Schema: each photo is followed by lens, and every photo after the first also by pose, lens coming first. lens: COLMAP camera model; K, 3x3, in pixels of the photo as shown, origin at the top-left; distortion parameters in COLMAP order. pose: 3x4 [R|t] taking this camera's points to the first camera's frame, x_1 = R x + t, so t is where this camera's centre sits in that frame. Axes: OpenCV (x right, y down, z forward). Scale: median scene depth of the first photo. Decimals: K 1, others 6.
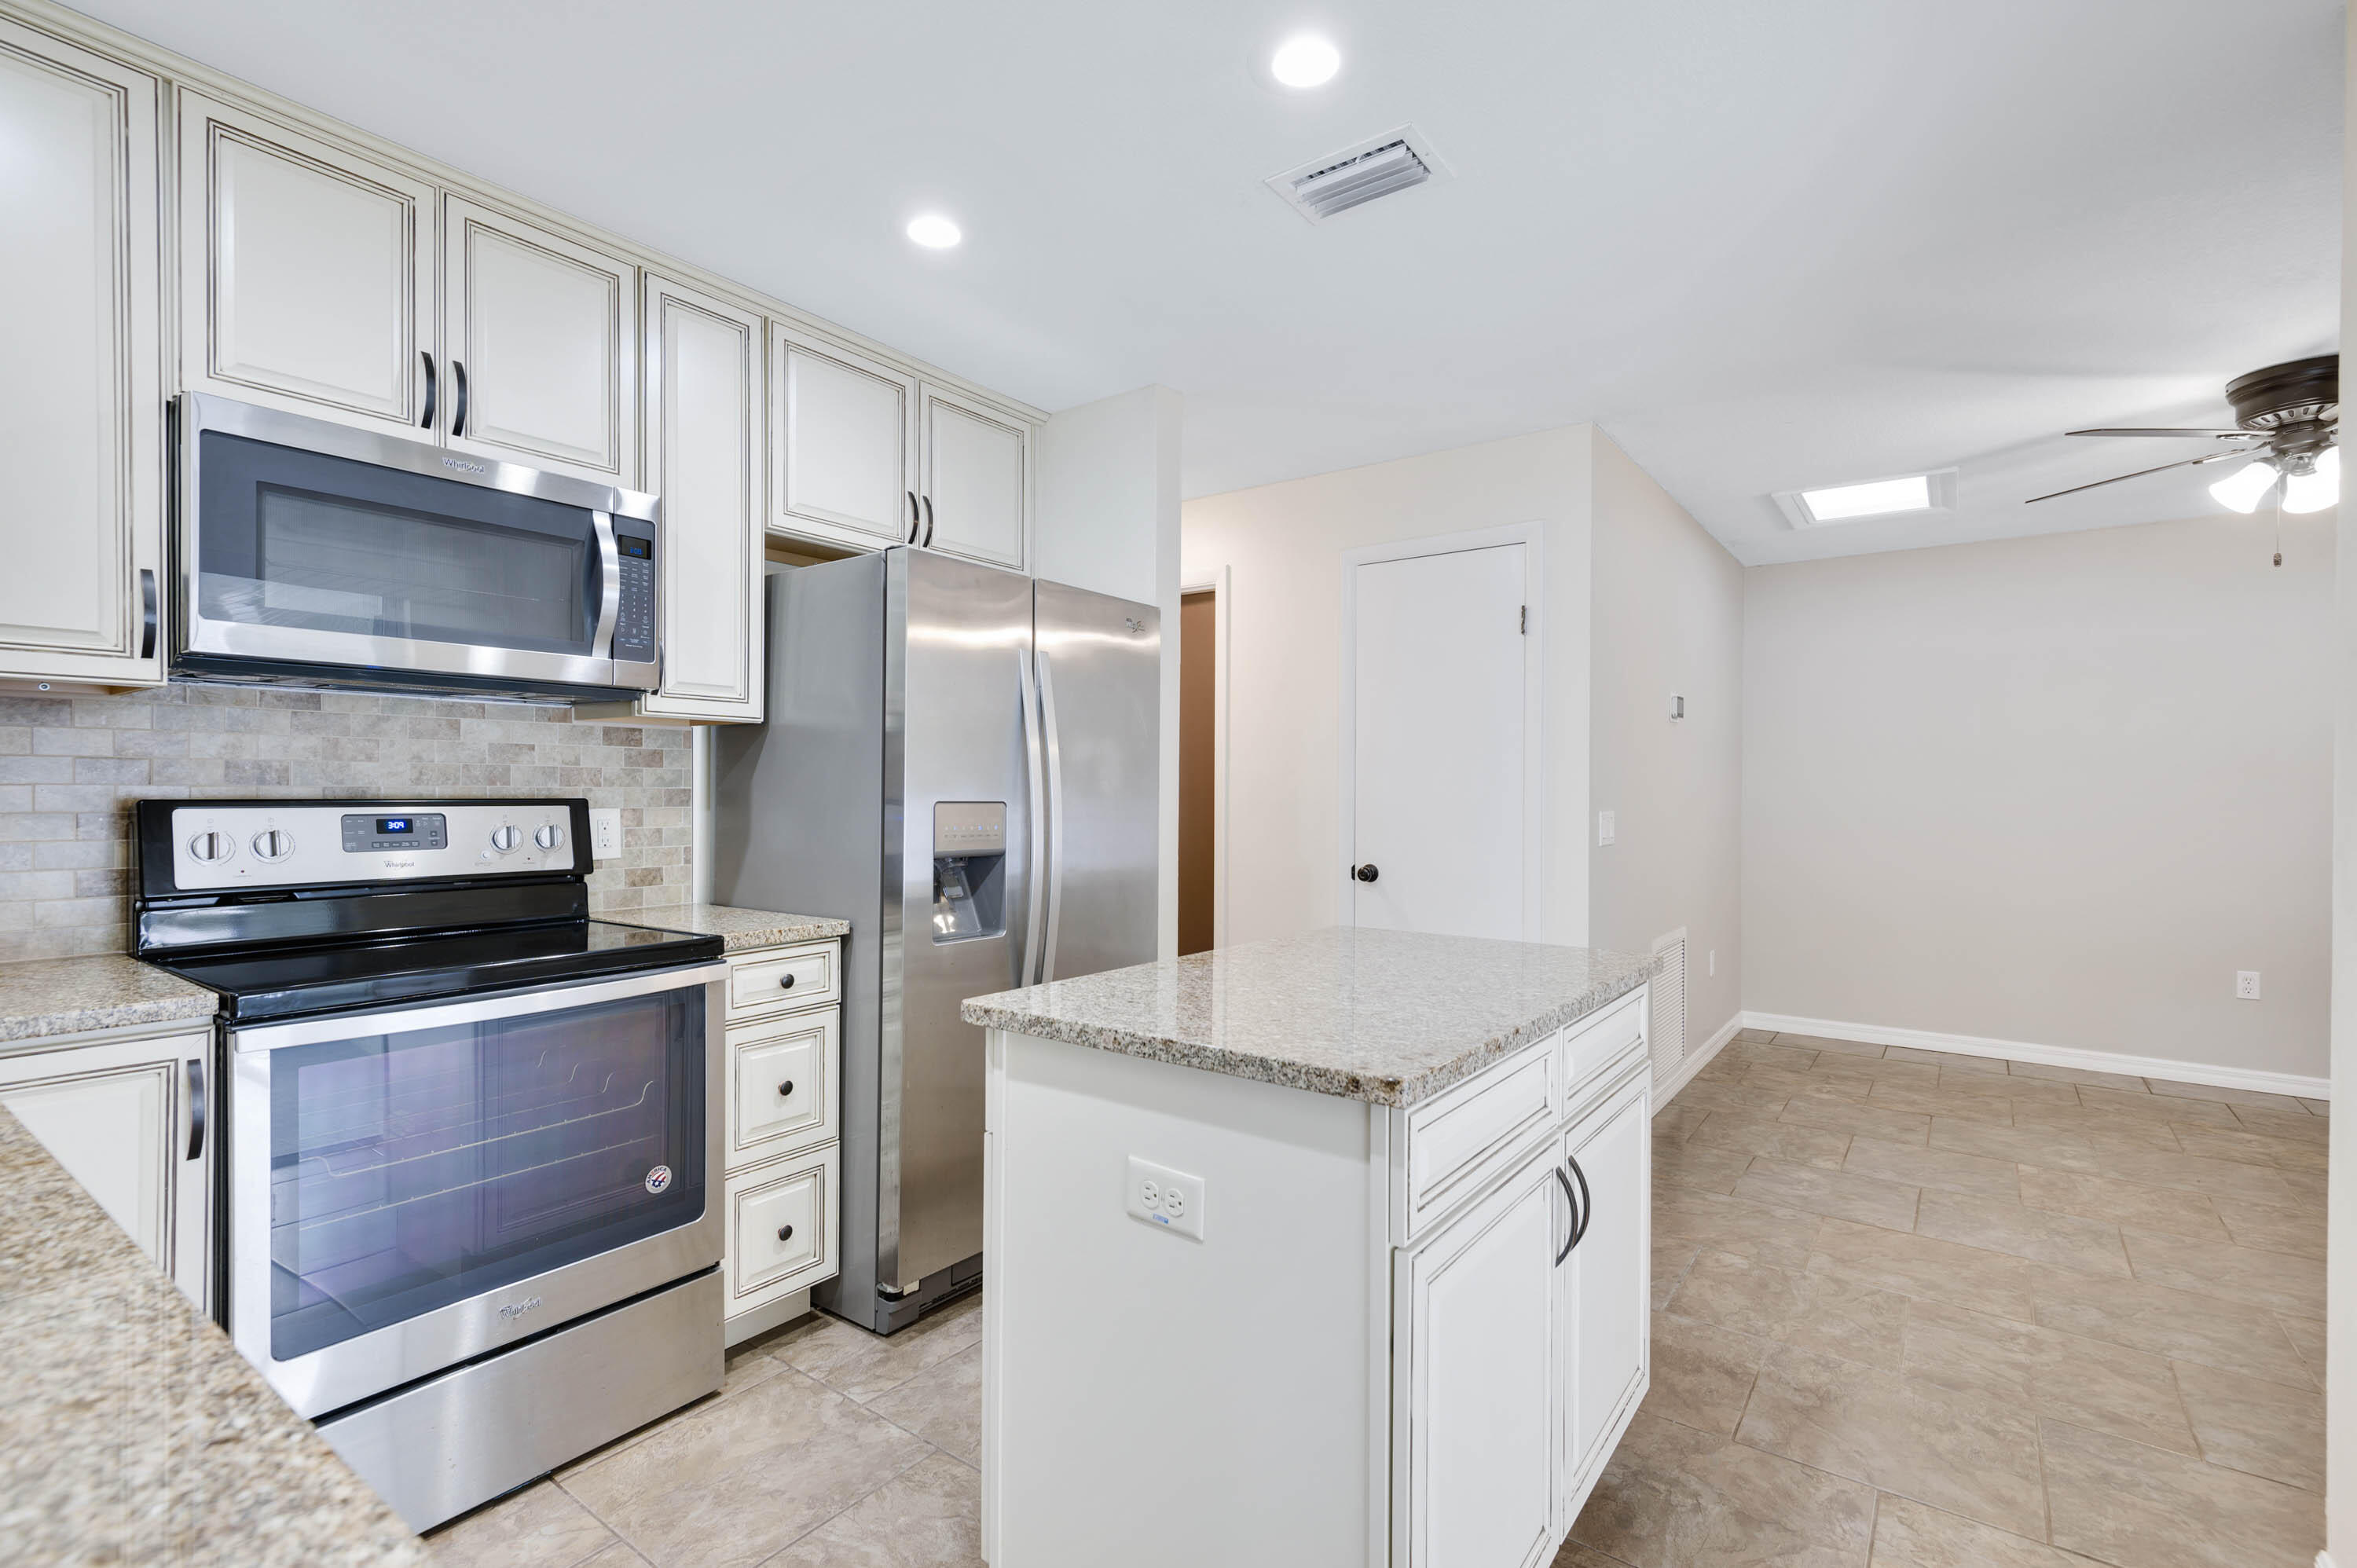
lens RADIAL K [[1094.9, 0, 1163.2], [0, 1094.9, 788.3], [0, 0, 1]] dist [-0.000055, -0.001785]
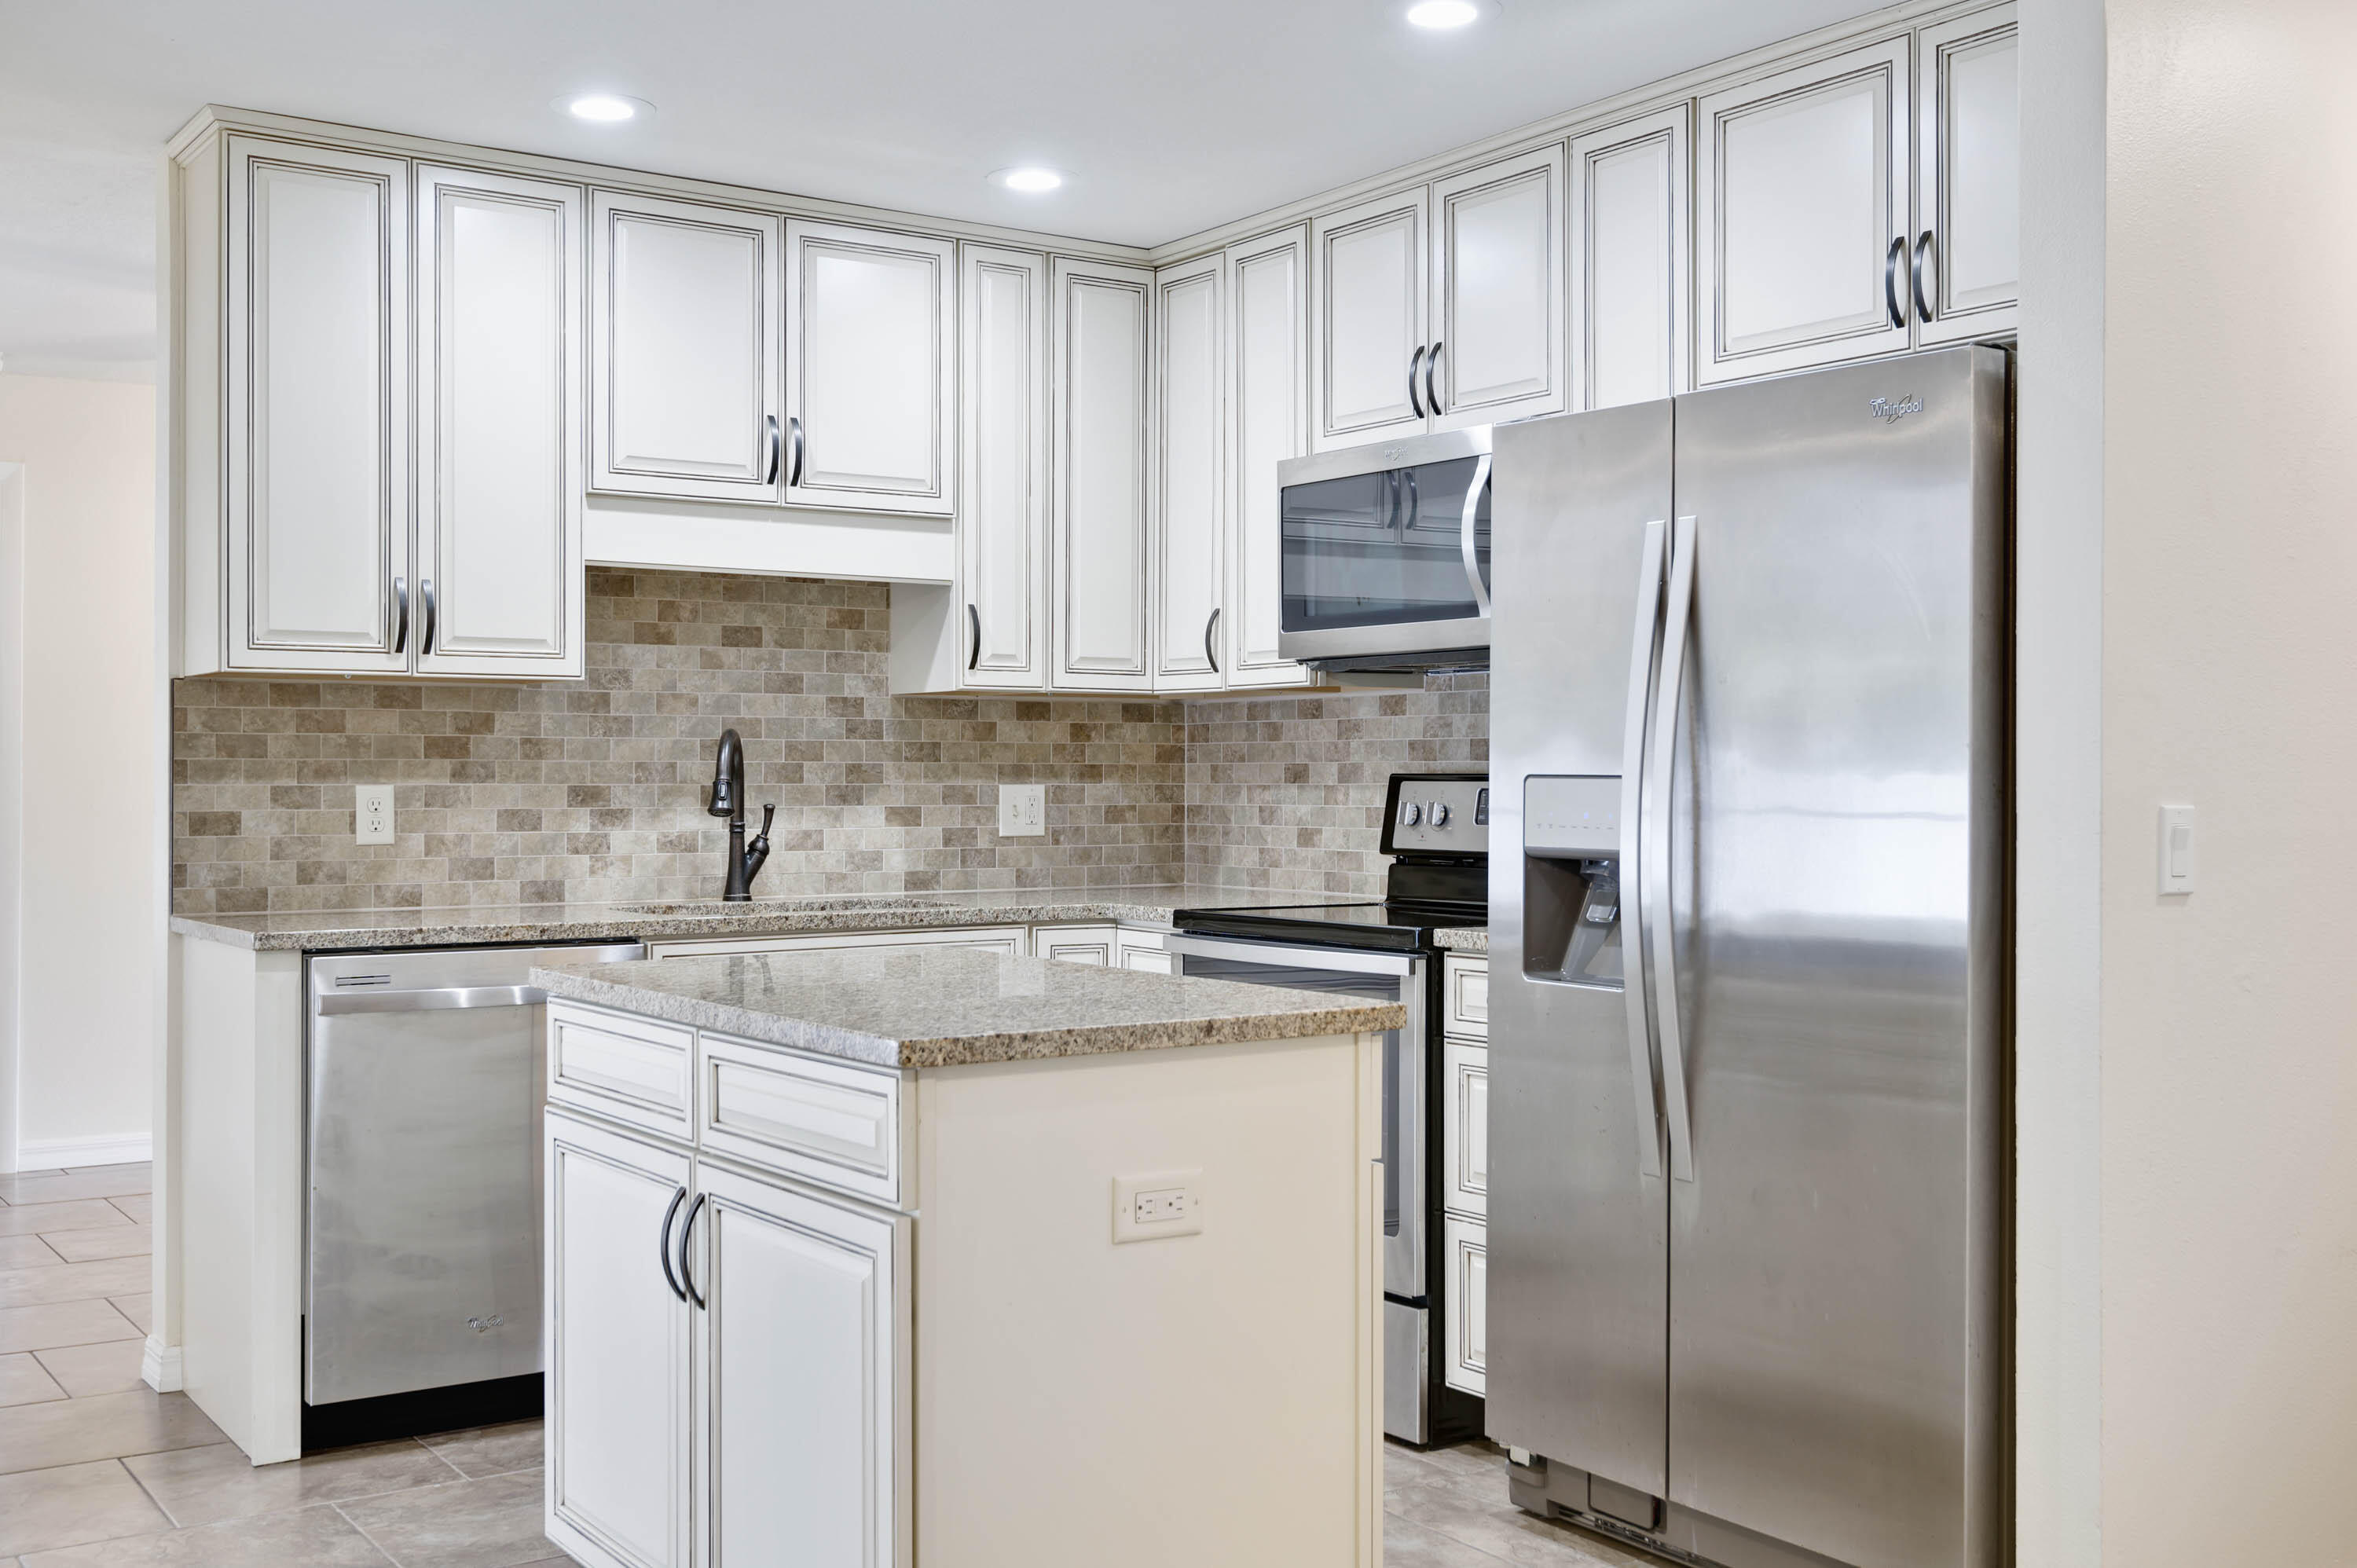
lens RADIAL K [[2342.5, 0, 1167.7], [0, 2342.5, 761.7], [0, 0, 1]] dist [-0.006584, 0.000000]
pose [[-0.316610, -0.015831, -0.948424, 0.989384], [-0.010688, 0.999857, -0.013121, 0.021518], [0.948496, 0.005983, -0.316734, 0.969347]]
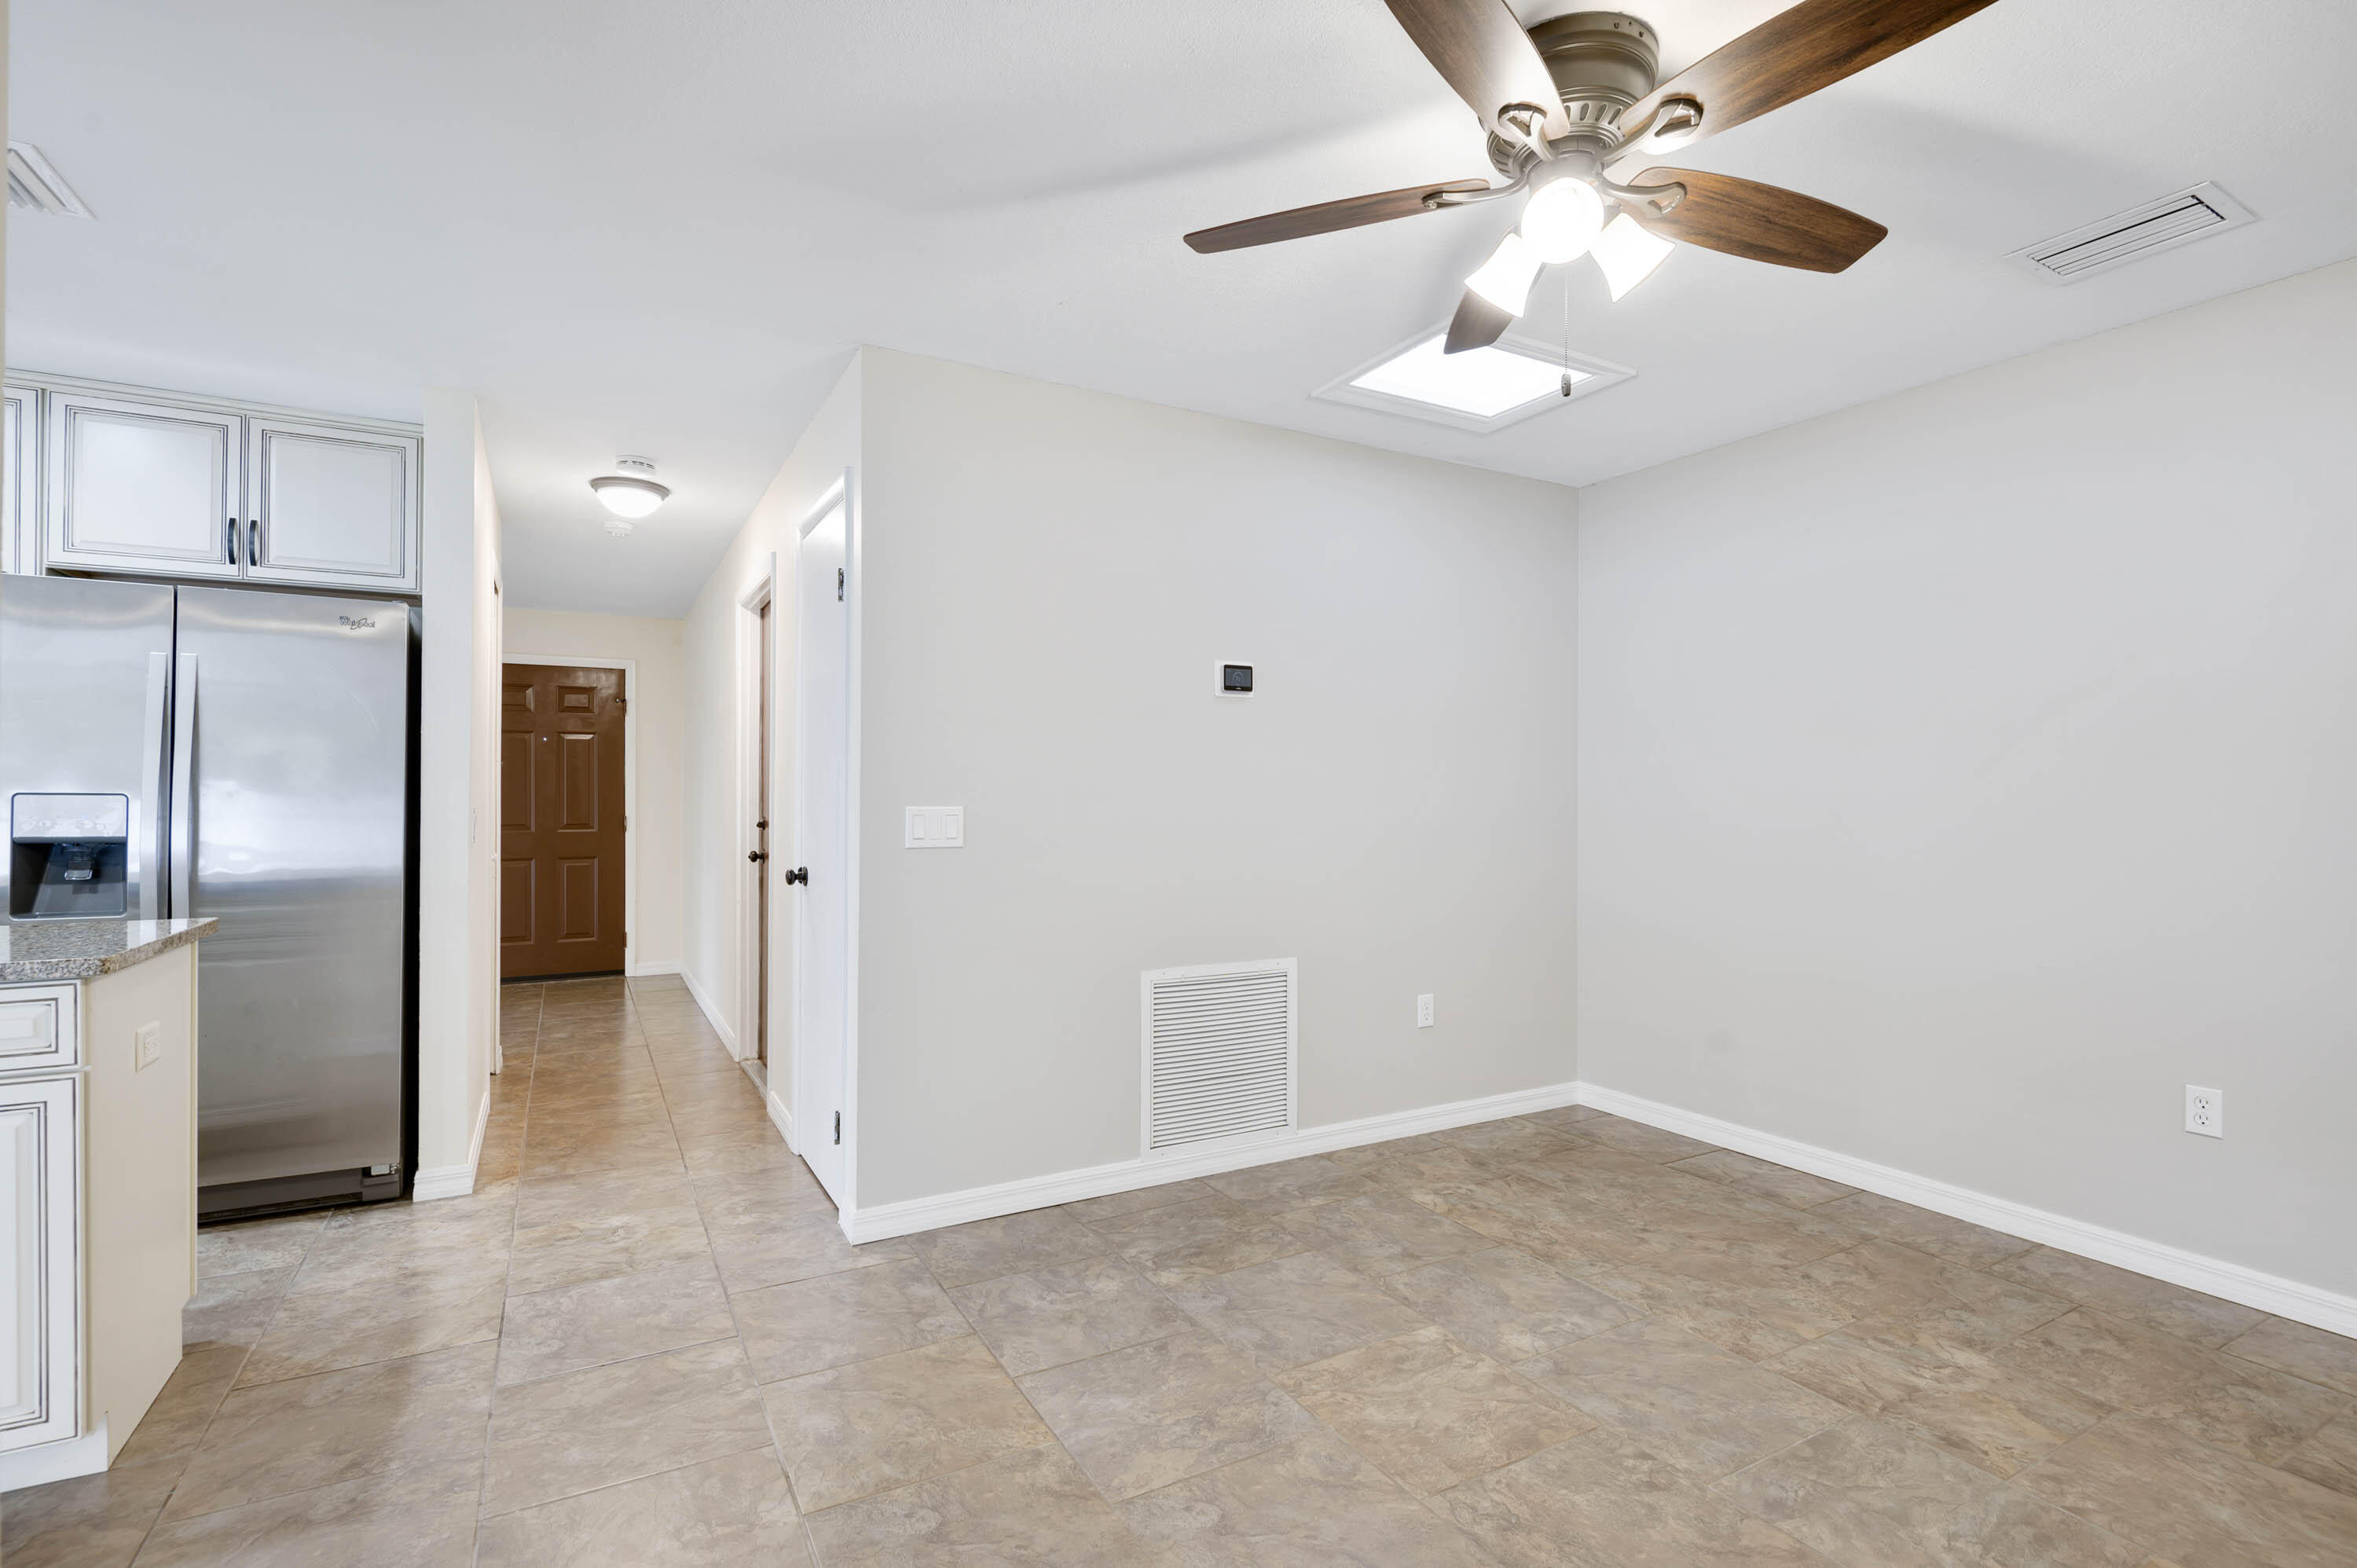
lens RADIAL K [[1094.9, 0, 1185.5], [0, 1094.9, 788.1], [0, 0, 1]] dist [-0.000055, -0.001785]
pose [[0.916028, -0.009506, -0.401001, 1.044094], [0.002222, 0.999824, -0.018626, 0.025326], [0.401108, 0.016171, 0.915888, 0.352838]]
